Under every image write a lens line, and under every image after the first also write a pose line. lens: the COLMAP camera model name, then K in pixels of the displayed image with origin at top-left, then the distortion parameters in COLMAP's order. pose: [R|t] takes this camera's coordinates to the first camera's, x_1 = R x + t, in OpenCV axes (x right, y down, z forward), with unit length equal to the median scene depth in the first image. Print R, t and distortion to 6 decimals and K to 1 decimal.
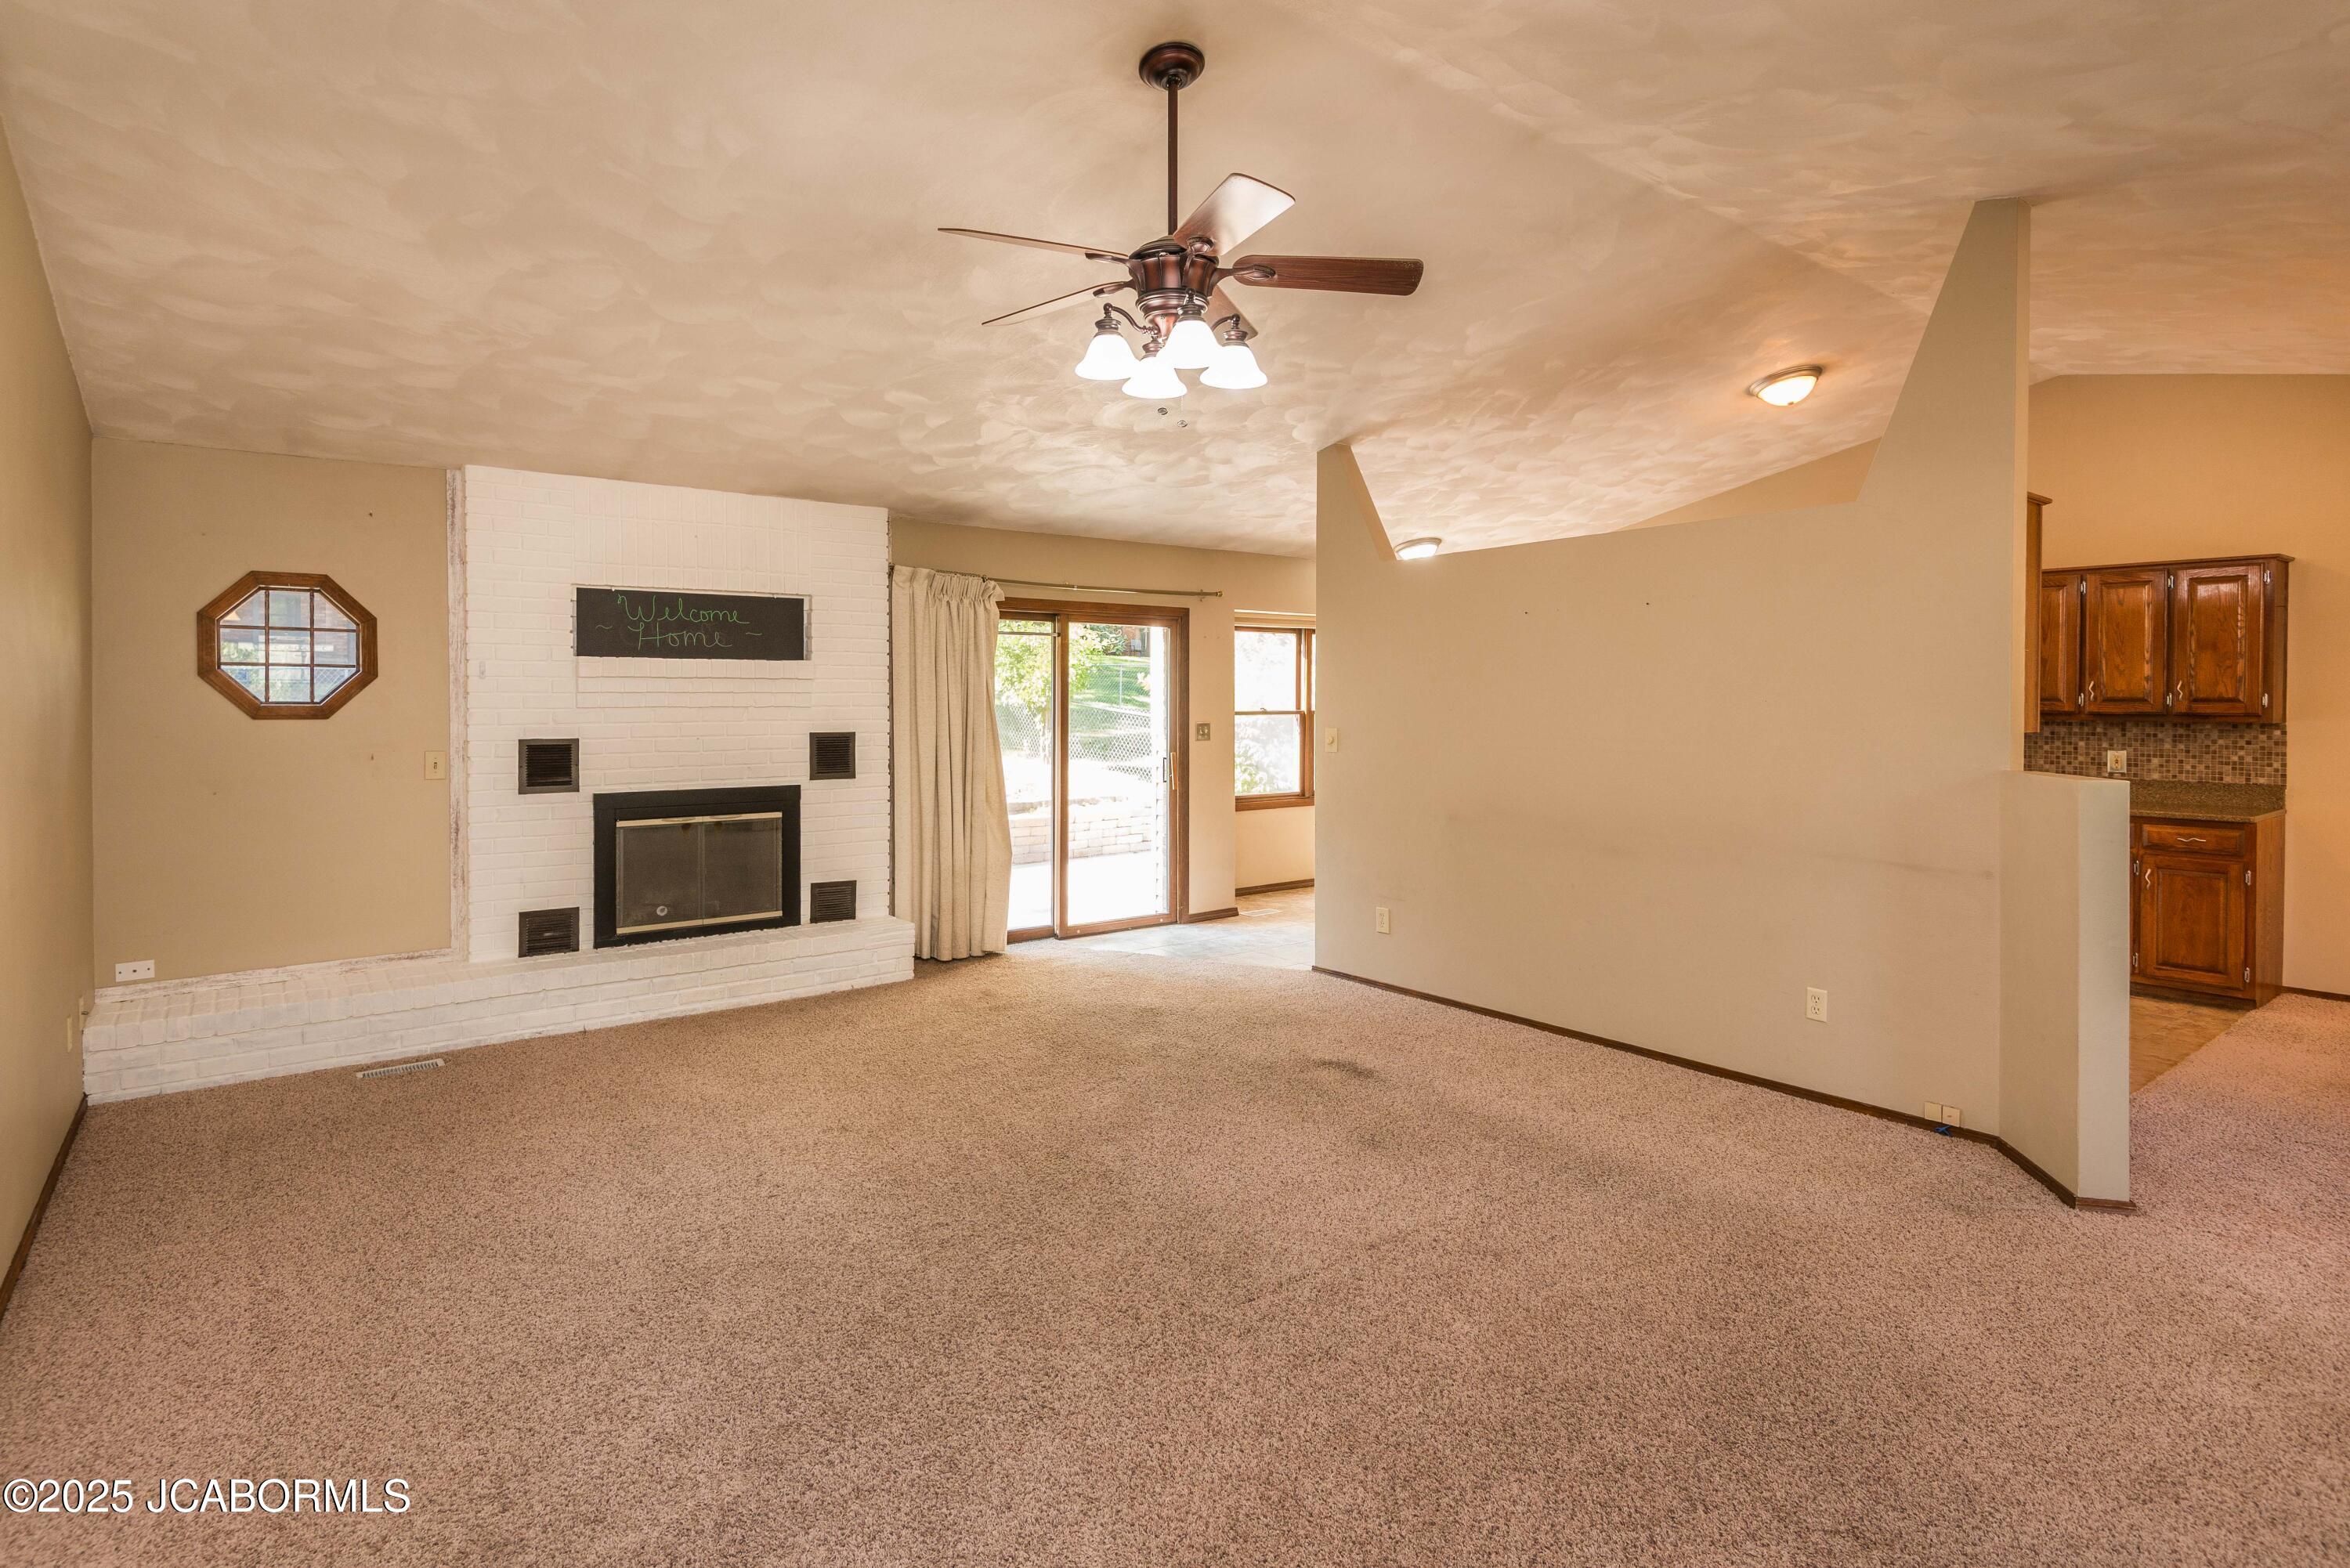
lens RADIAL K [[1209.8, 0, 1151.1], [0, 1209.8, 792.6], [0, 0, 1]] dist [0.037230, -0.022852]
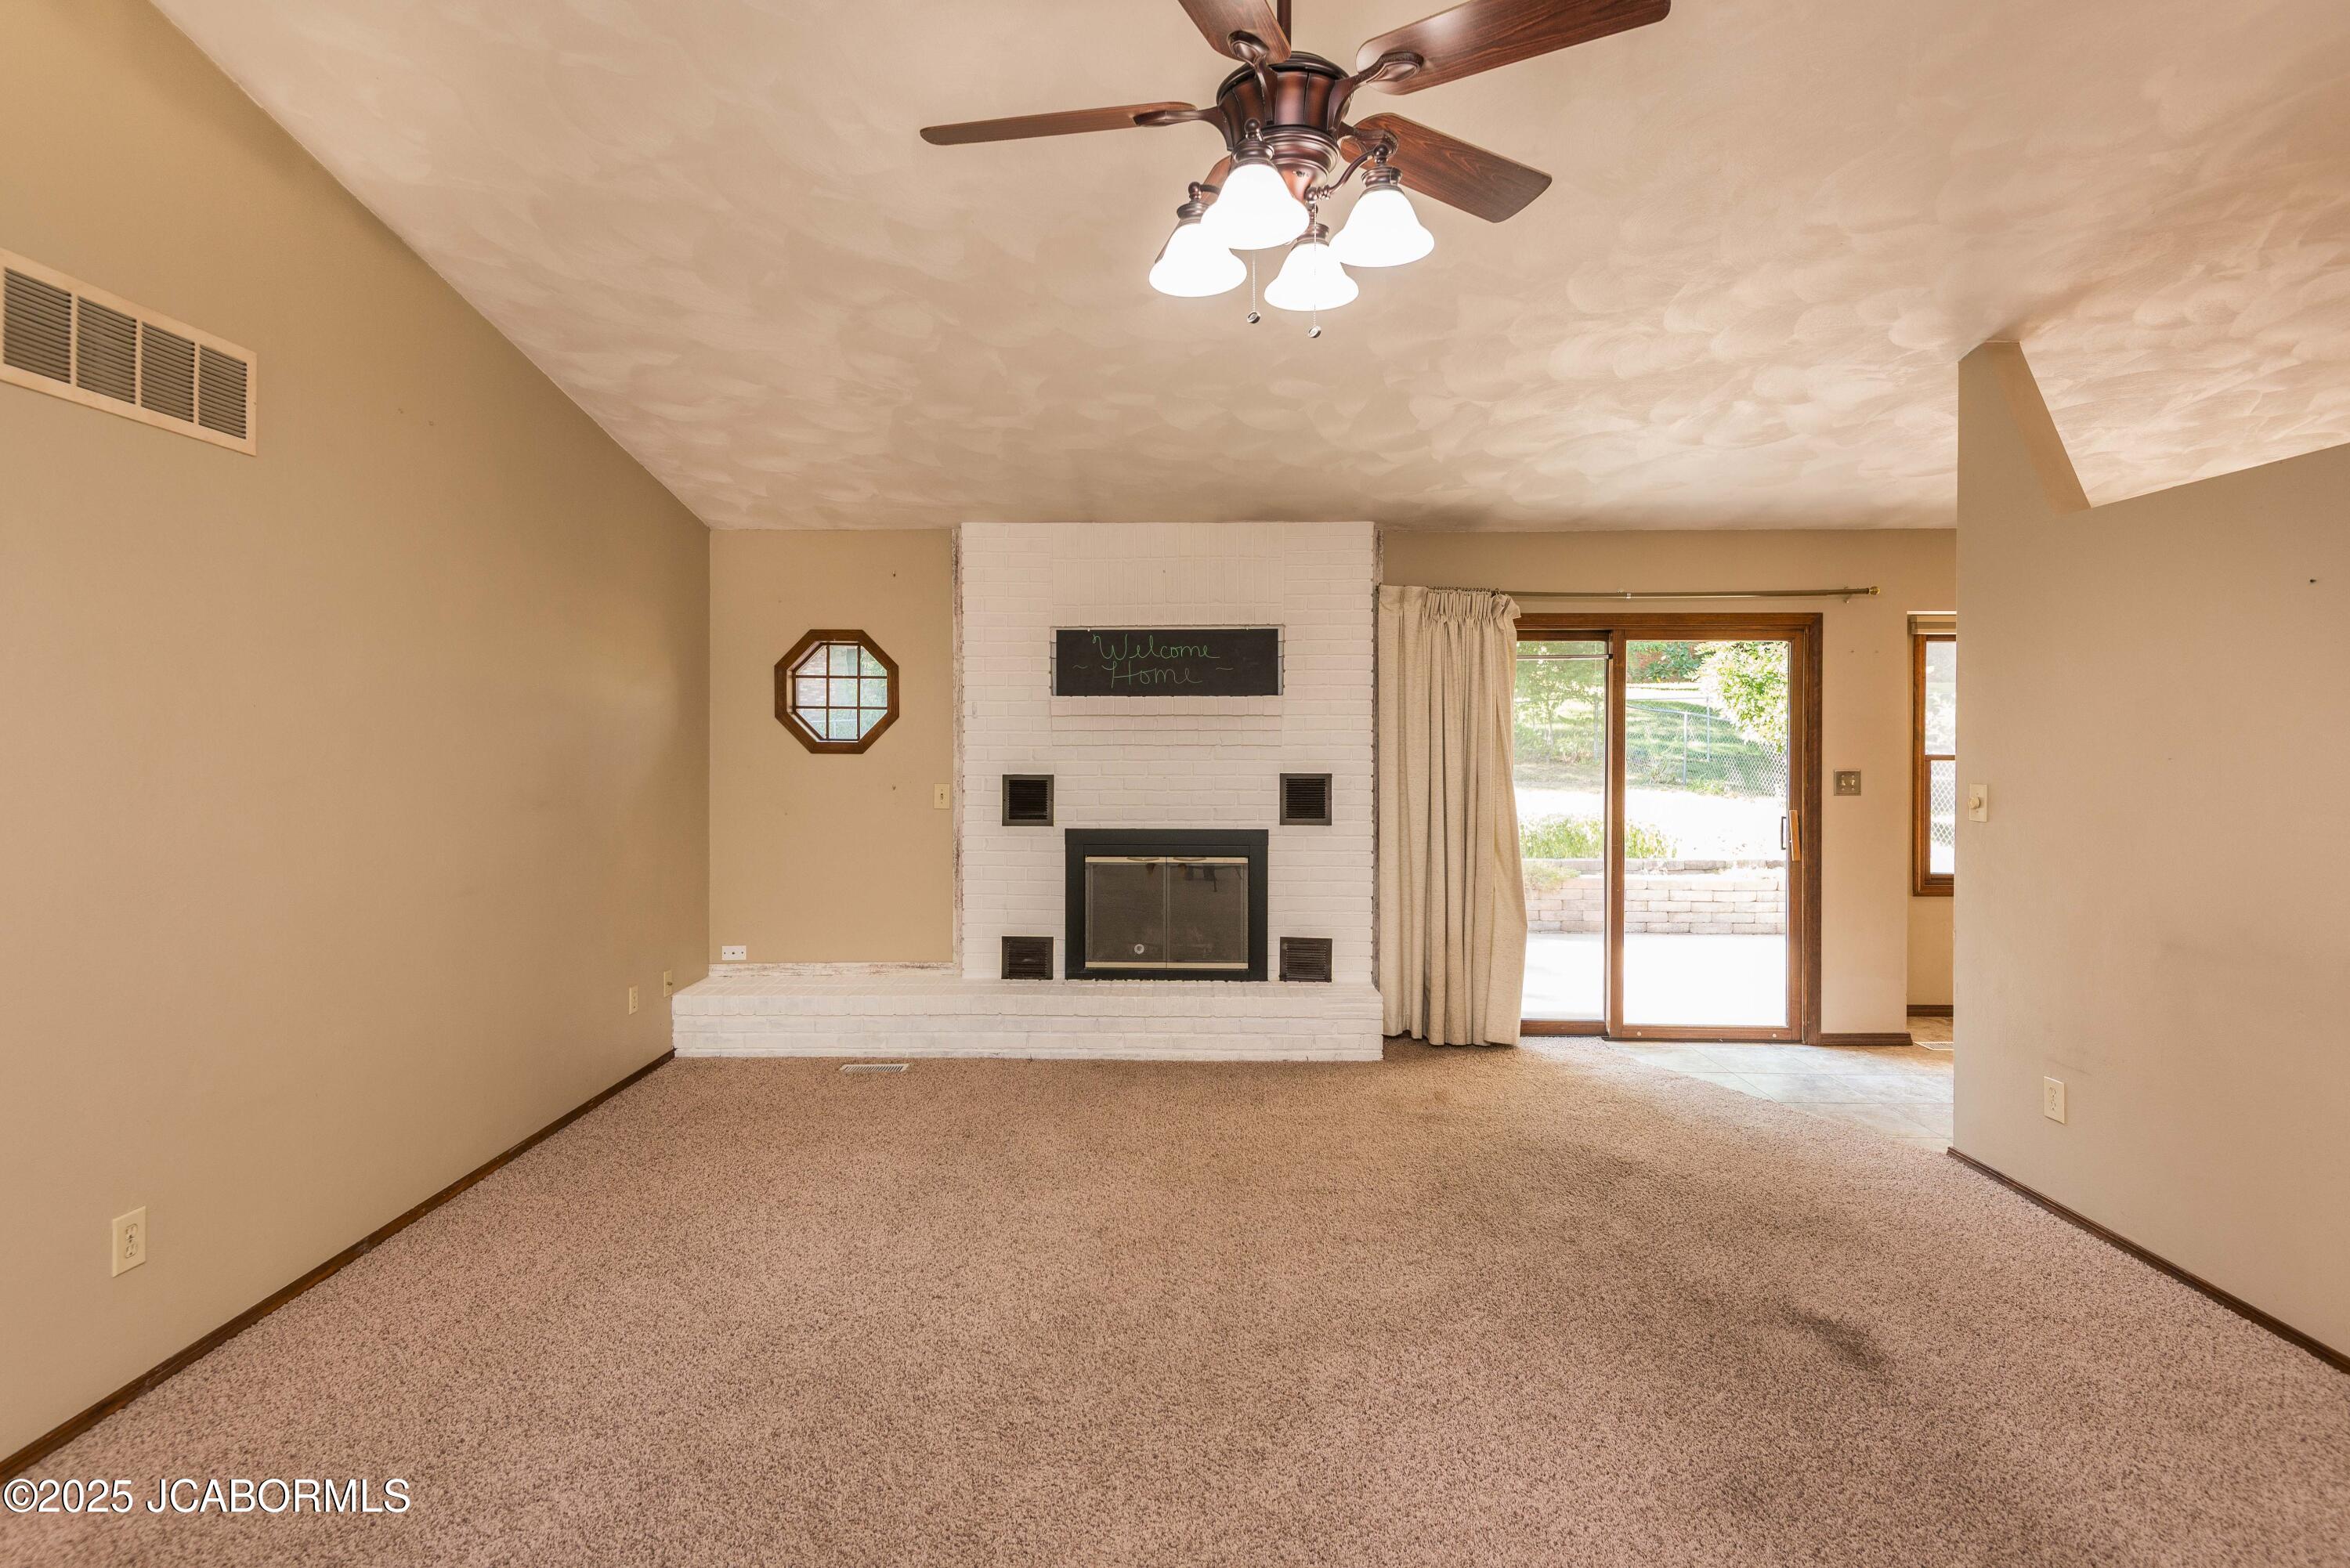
lens RADIAL K [[1209.8, 0, 1050.9], [0, 1209.8, 794.4], [0, 0, 1]] dist [0.037230, -0.022852]
pose [[0.790893, 0.031991, -0.611118, 0.156974], [-0.049759, 0.998688, -0.012117, -0.015256], [0.609929, 0.039992, 0.791447, 0.184552]]
